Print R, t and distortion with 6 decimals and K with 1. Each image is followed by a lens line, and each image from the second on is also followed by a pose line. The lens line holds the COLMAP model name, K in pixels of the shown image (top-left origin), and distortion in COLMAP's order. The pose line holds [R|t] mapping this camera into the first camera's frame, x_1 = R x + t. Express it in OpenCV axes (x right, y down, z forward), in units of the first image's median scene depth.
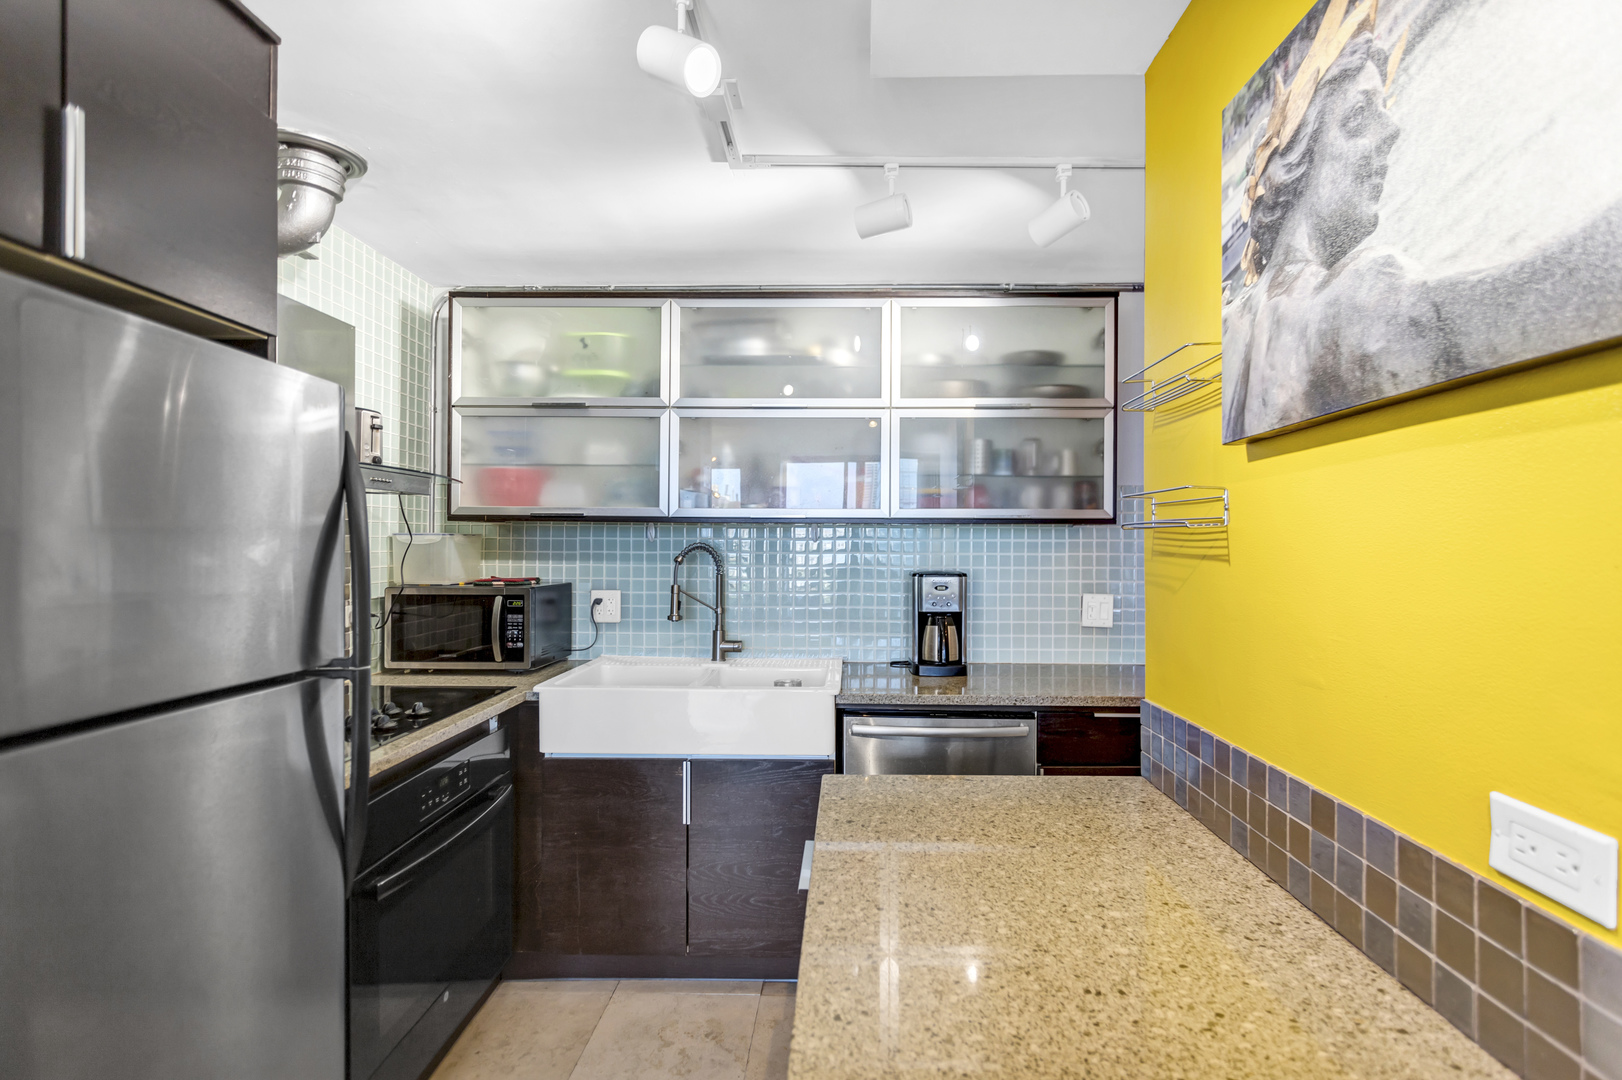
lens RADIAL K [[772.6, 0, 840.8], [0, 772.6, 537.0], [0, 0, 1]] dist [0.002692, 0.000306]
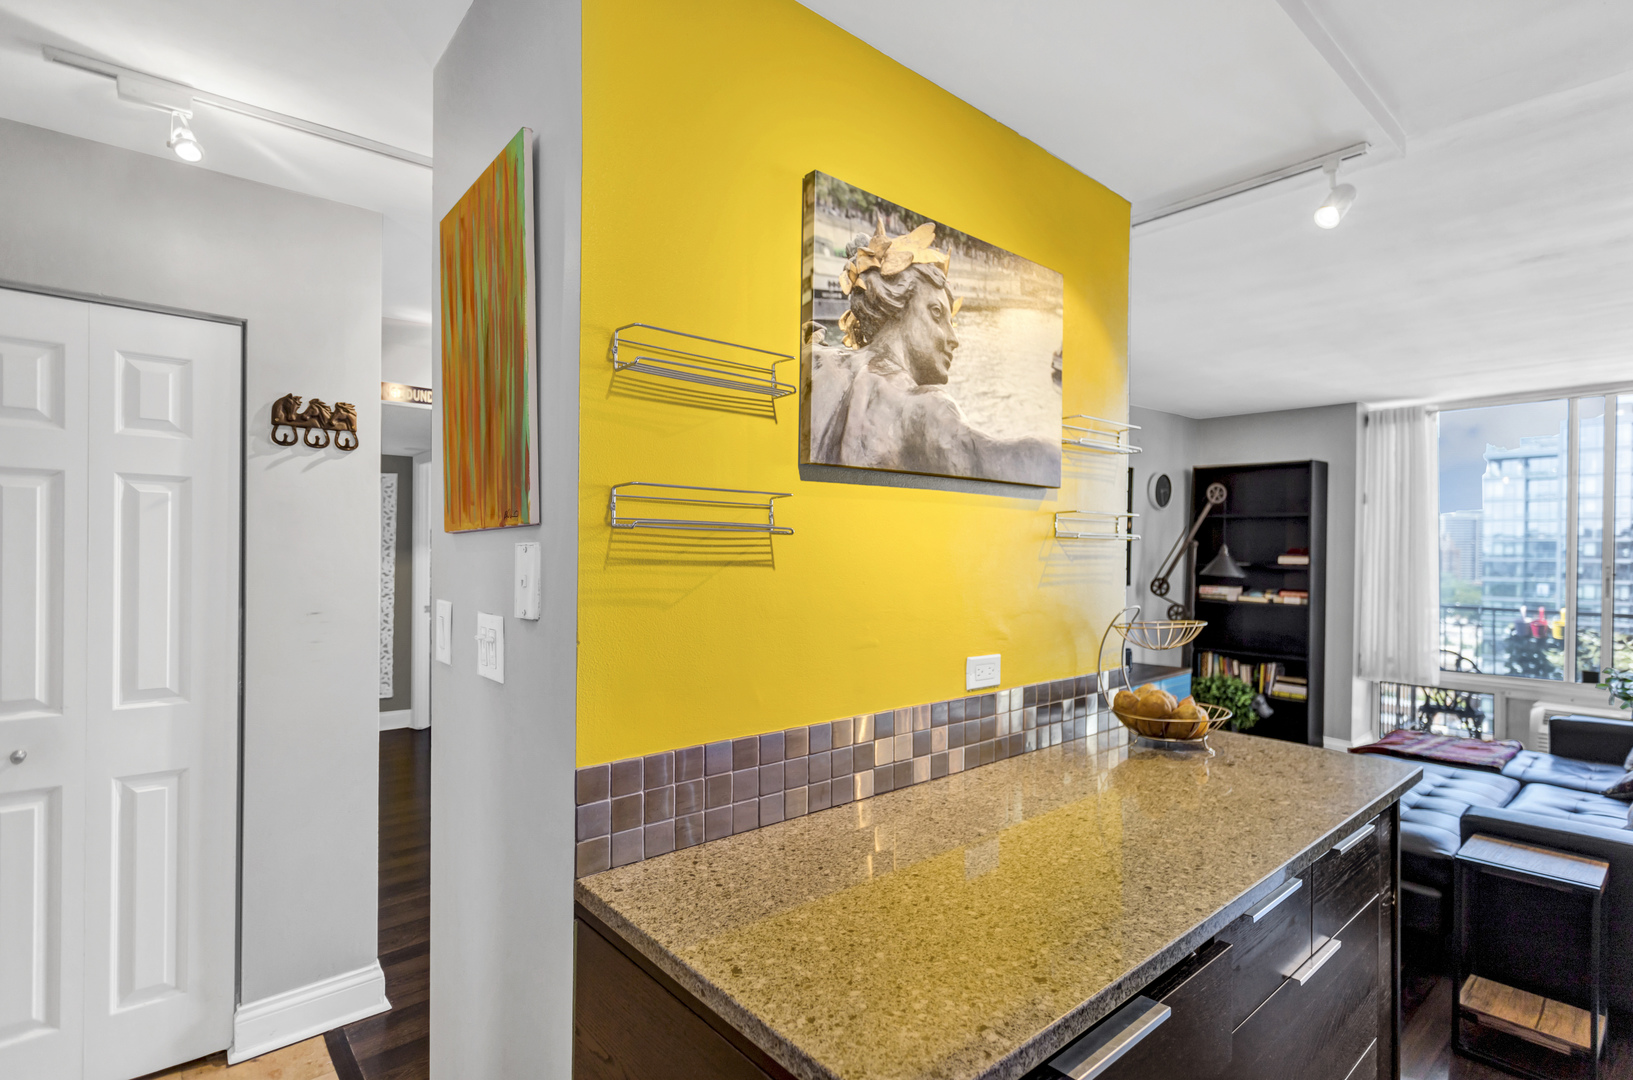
lens RADIAL K [[793.2, 0, 843.2], [0, 793.2, 562.5], [0, 0, 1]] dist [-0.000043, -0.000094]
pose [[-0.671375, -0.013766, 0.740990, -0.471848], [-0.011003, 0.999902, 0.008607, 0.019217], [-0.741036, -0.002374, -0.671461, 2.031509]]
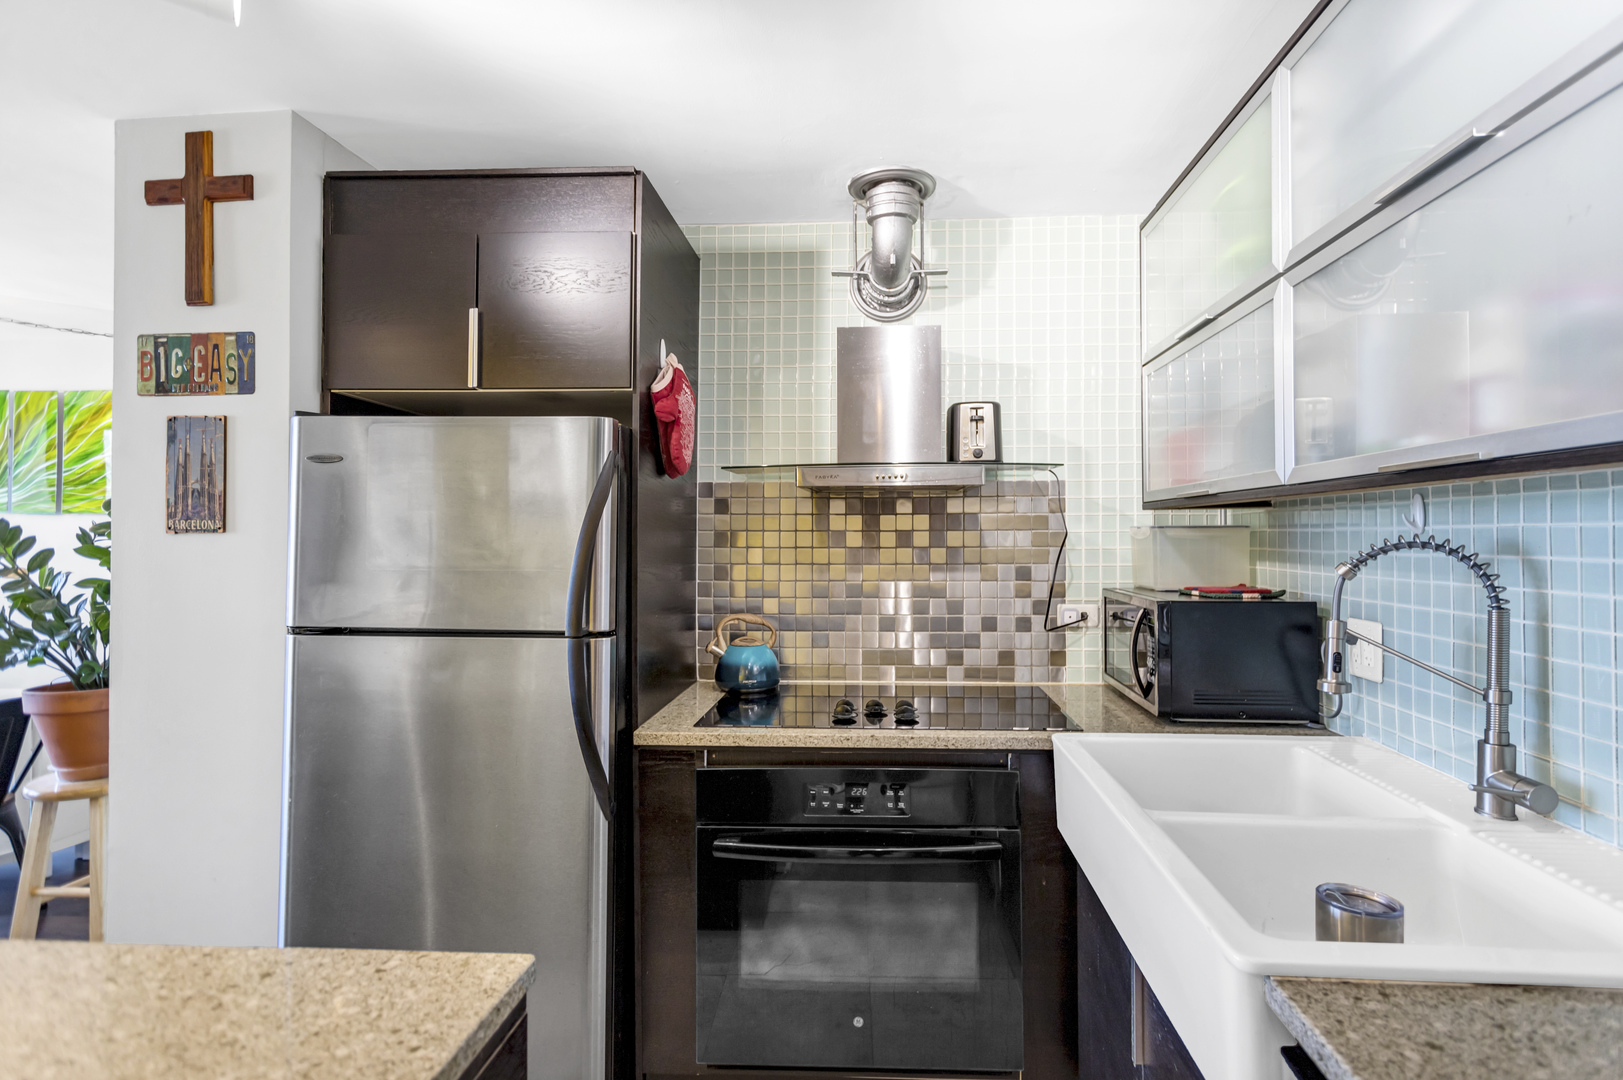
lens RADIAL K [[773.1, 0, 841.3], [0, 773.1, 537.0], [0, 0, 1]] dist [0.002692, 0.000306]
pose [[-0.047713, -0.007997, -0.998829, 0.816046], [0.012920, 0.999879, -0.008623, 0.024383], [0.998778, -0.013317, -0.047604, 1.953343]]
